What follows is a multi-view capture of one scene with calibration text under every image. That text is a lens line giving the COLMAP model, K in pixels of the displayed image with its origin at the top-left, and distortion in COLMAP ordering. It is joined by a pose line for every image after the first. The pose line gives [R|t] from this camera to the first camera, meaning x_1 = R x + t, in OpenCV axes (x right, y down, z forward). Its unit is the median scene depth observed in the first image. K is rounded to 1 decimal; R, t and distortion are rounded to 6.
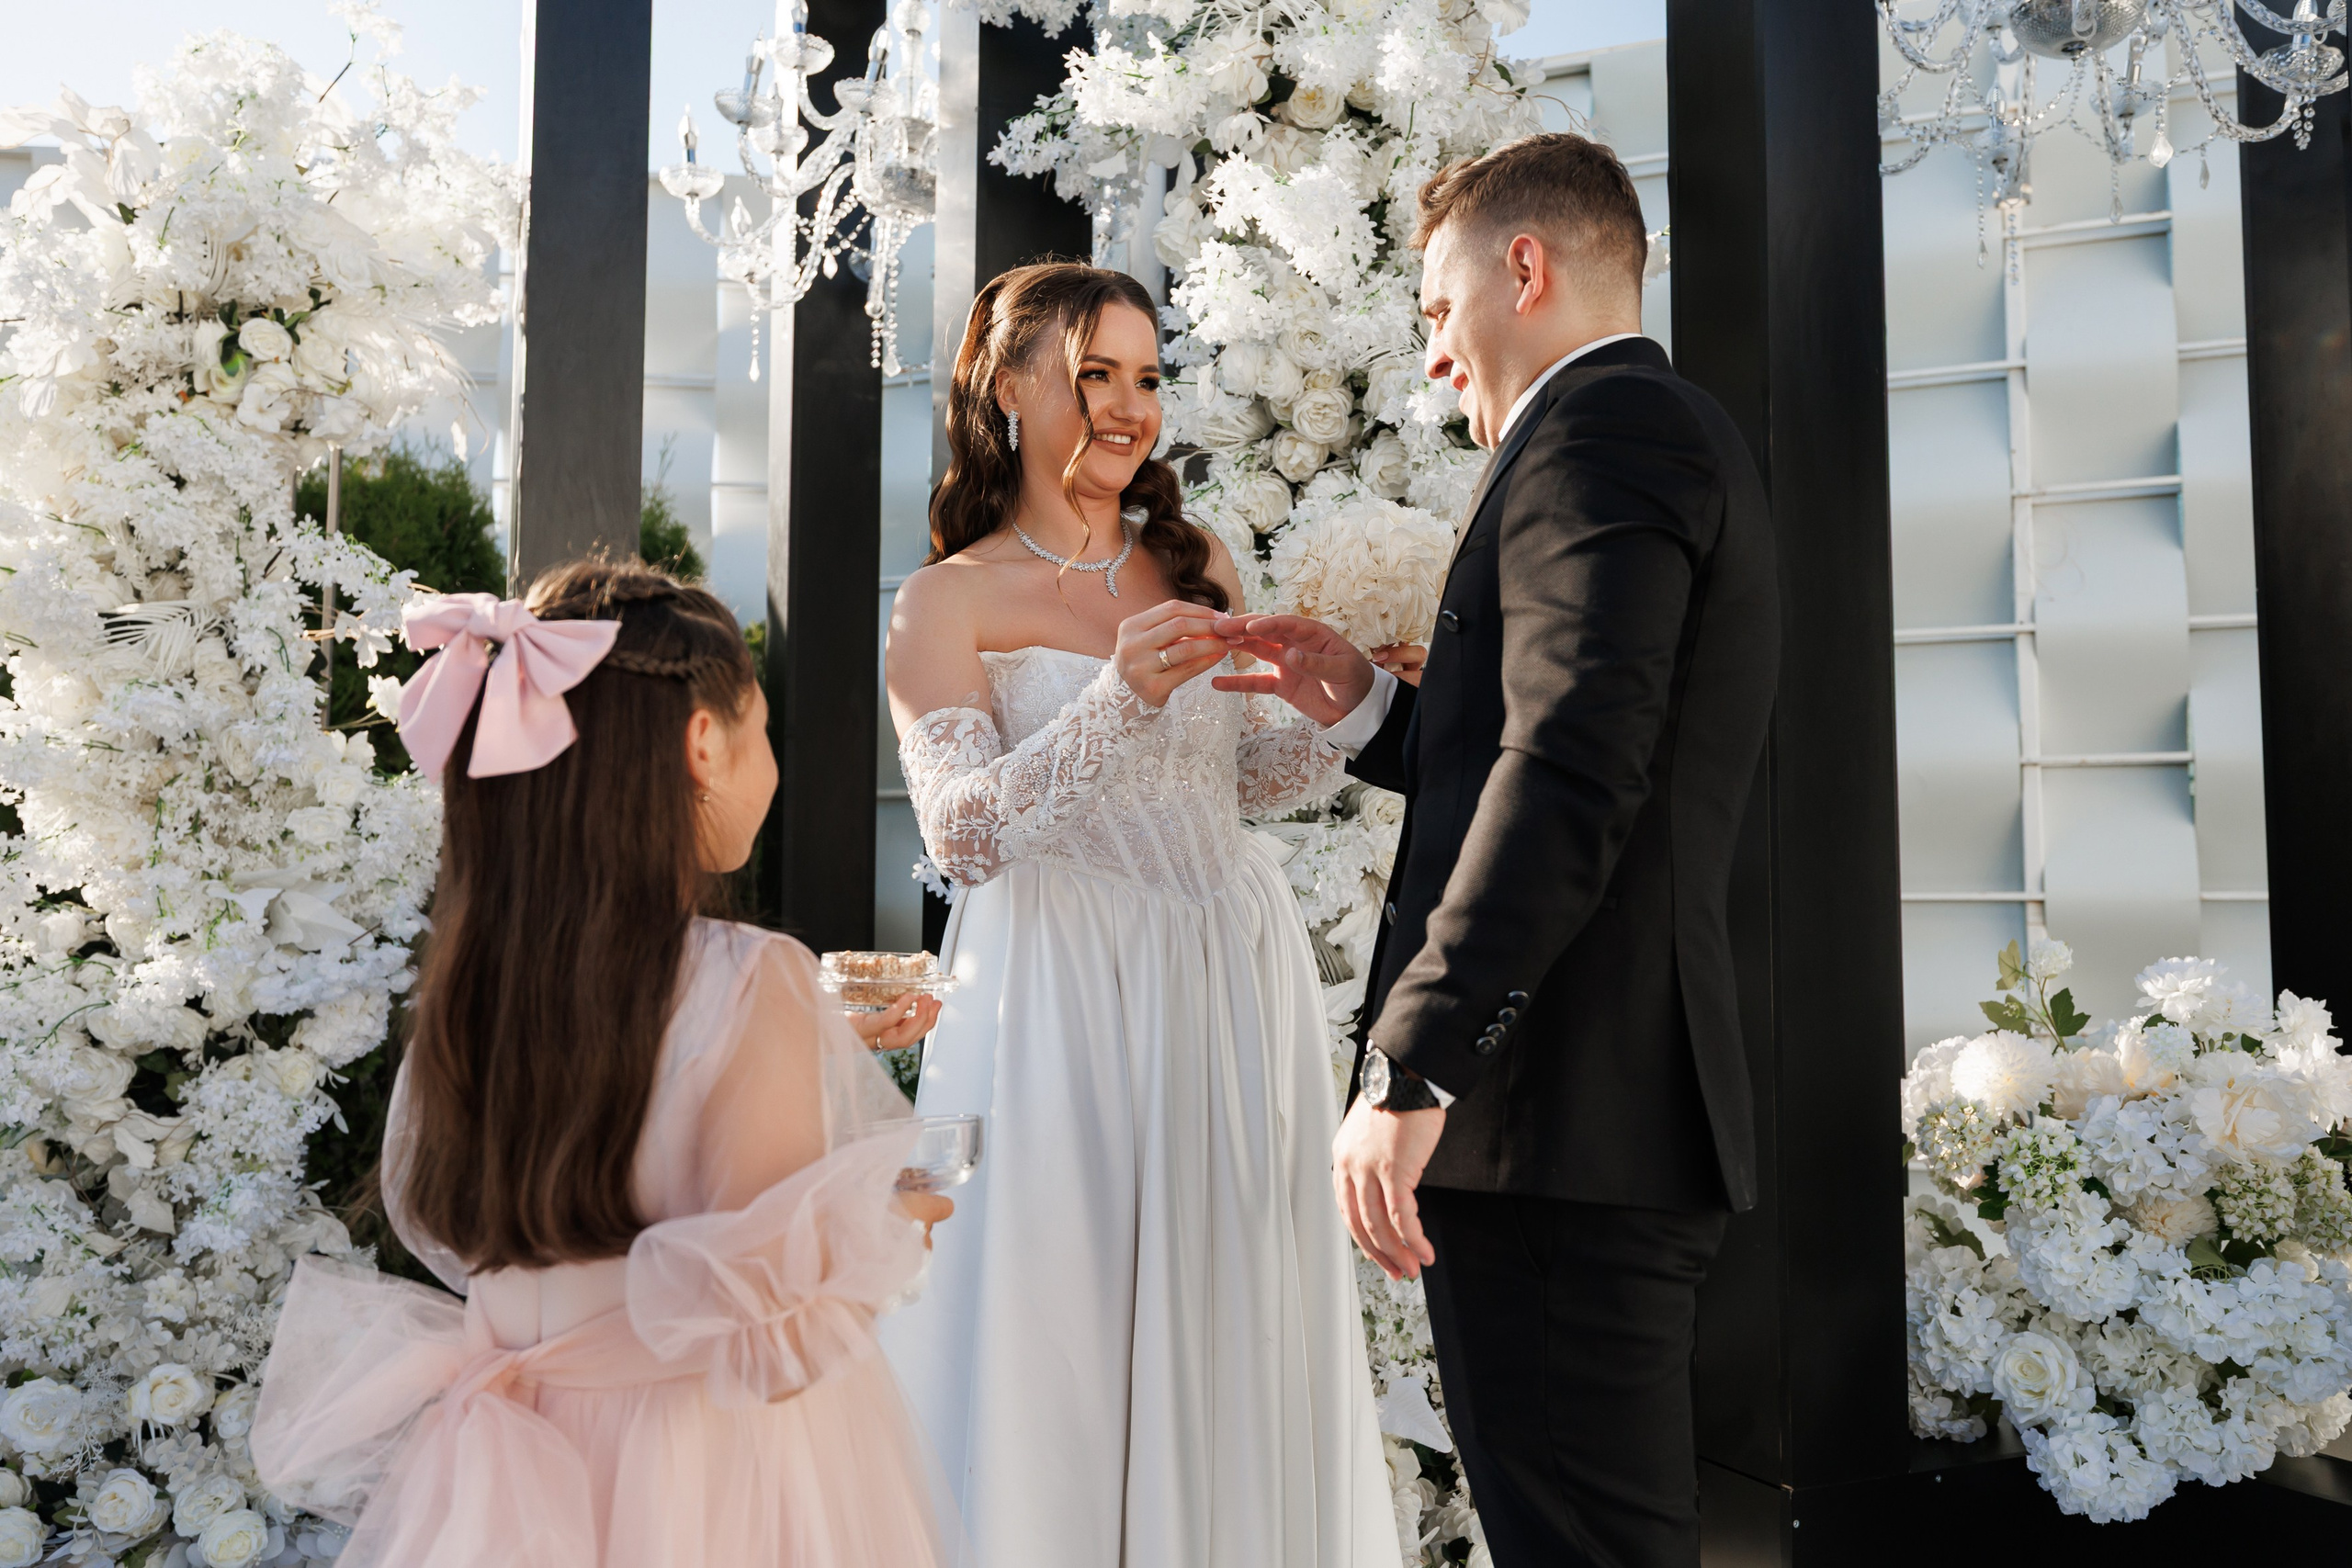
lens RADIAL K [[1880.0, 0, 1176.0], [0, 1880.0, 784.0], [0, 0, 1]] dist [0.003510, 0.005164]
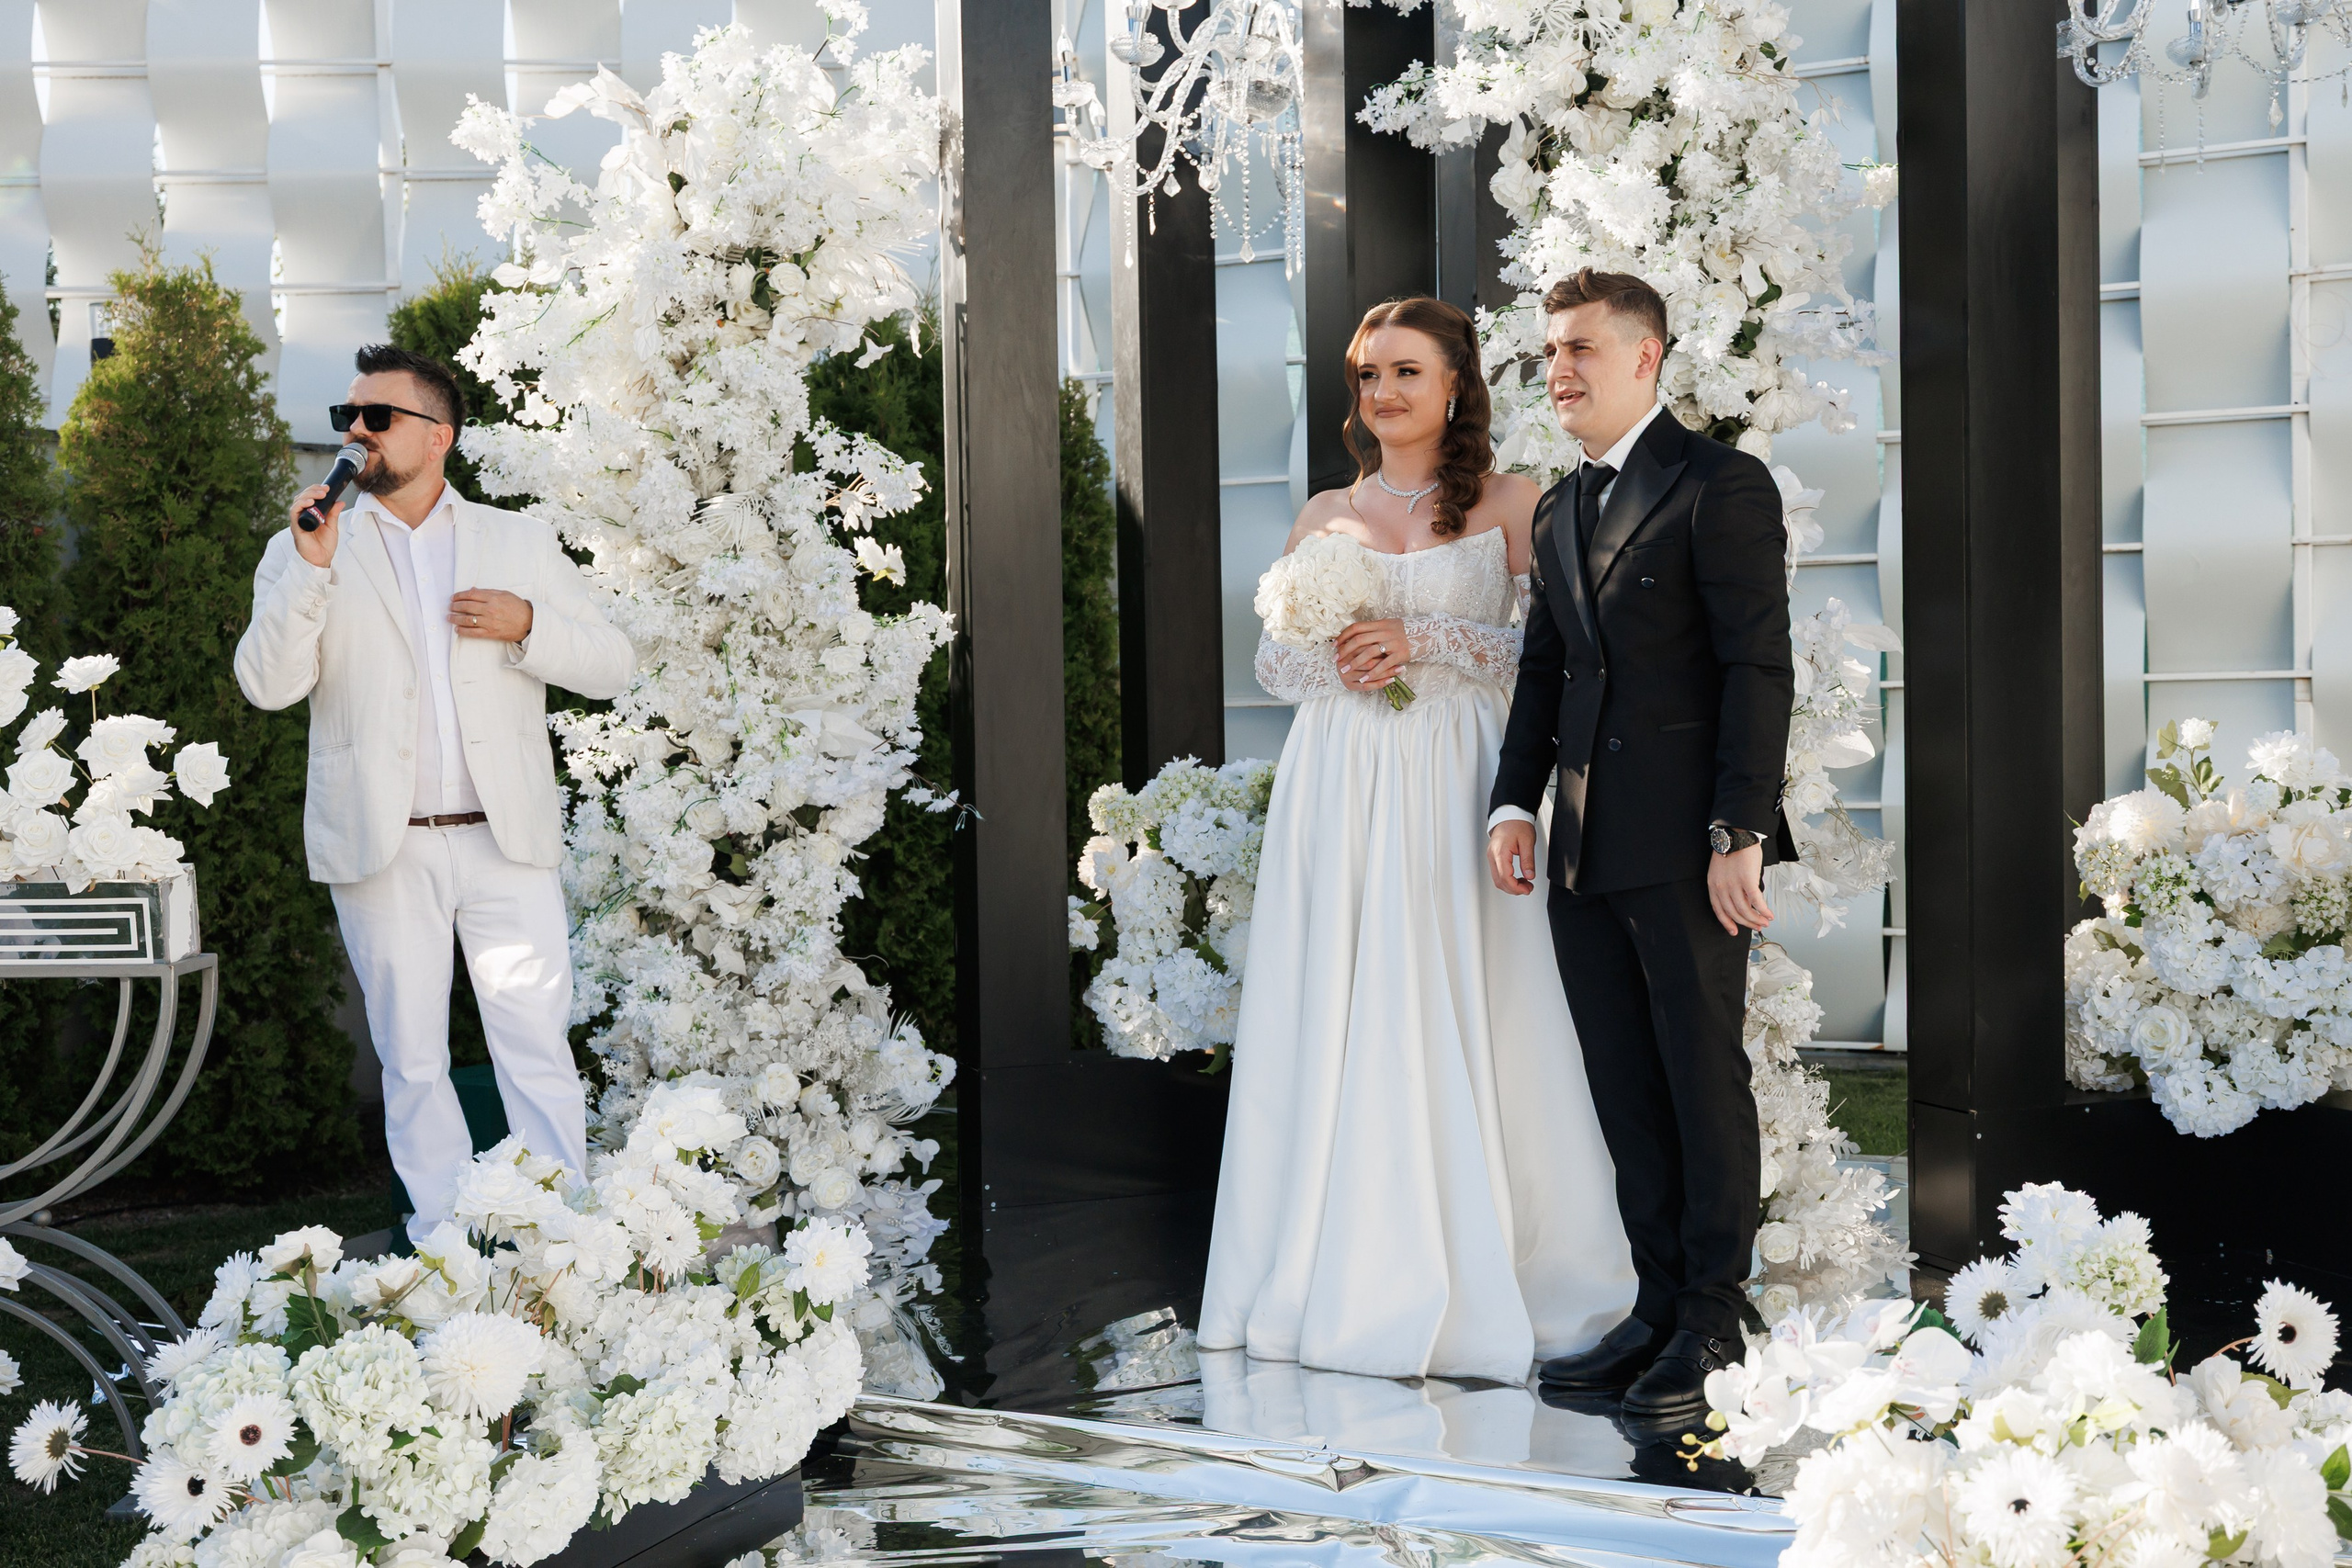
lens RADIAL K [[2773.0, 0, 1176.0], [0, 2773.0, 784.0], [0, 0, 1]] dist [-0.014751, -0.038614]
pose [[0.998435, -0.020718, -0.051951, -0.135235], [0.025825, 0.994688, 0.099646, -0.078742], [0.049611, -0.100831, 0.993666, -0.904068]]
